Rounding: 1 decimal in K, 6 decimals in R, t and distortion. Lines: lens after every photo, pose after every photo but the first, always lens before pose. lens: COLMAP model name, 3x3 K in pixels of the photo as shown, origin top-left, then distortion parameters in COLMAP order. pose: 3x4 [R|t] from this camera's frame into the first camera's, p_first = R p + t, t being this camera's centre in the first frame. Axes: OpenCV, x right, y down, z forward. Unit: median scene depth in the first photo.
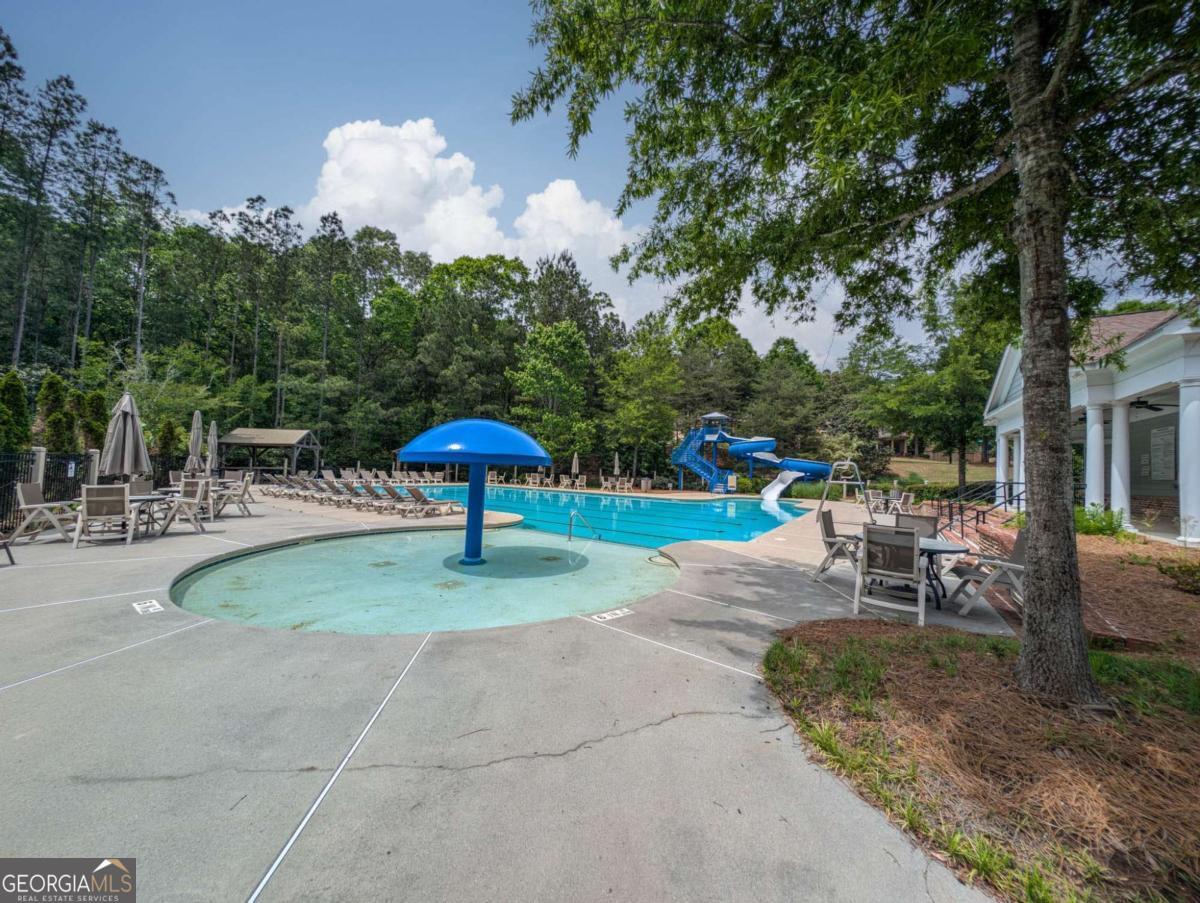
lens RADIAL K [[426.3, 0, 594.1], [0, 426.3, 458.5], [0, 0, 1]] dist [0.000639, -0.000058]
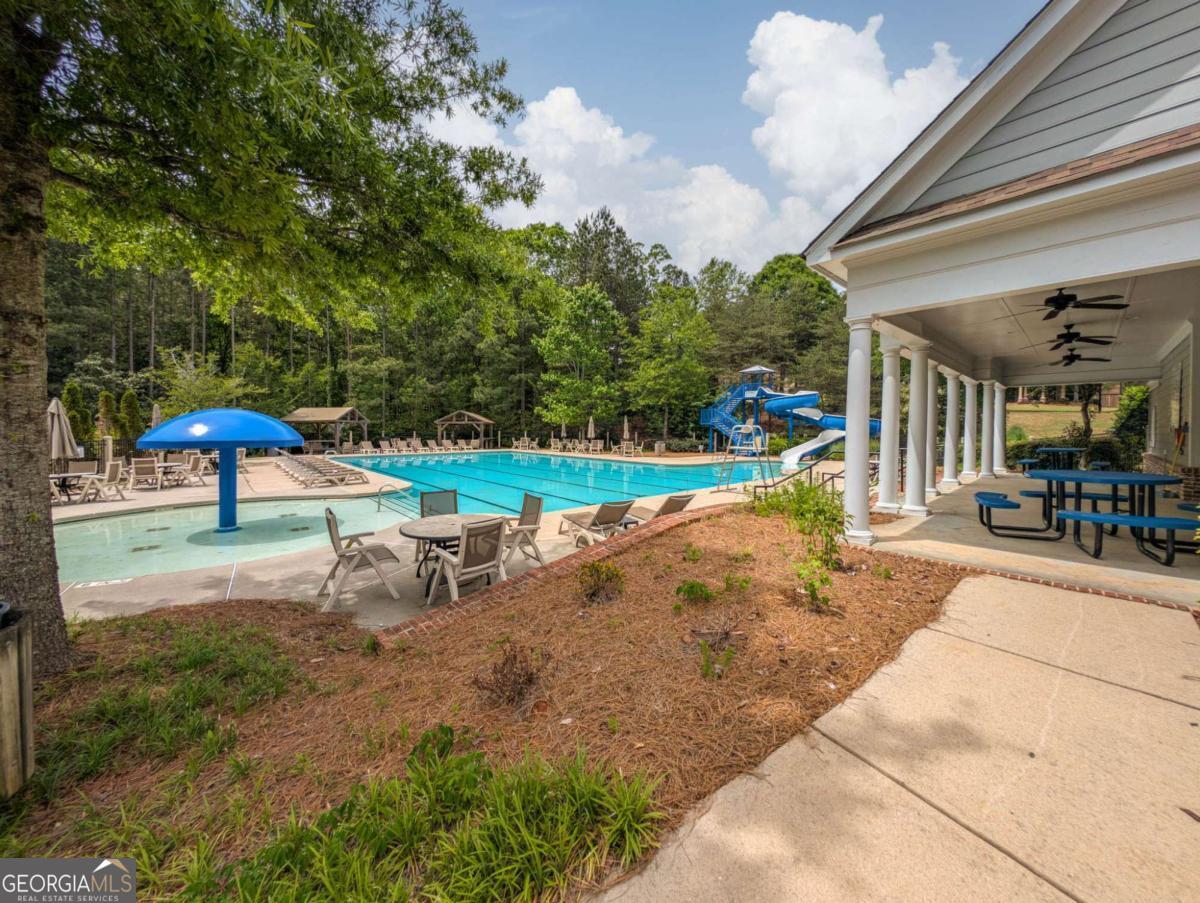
lens RADIAL K [[426.3, 0, 596.0], [0, 426.3, 442.1], [0, 0, 1]] dist [0.000639, -0.000058]
pose [[0.964110, -0.021401, -0.264639, 0.213704], [0.035882, 0.998104, 0.050005, -0.004311], [0.263067, -0.057706, 0.963050, 0.037061]]
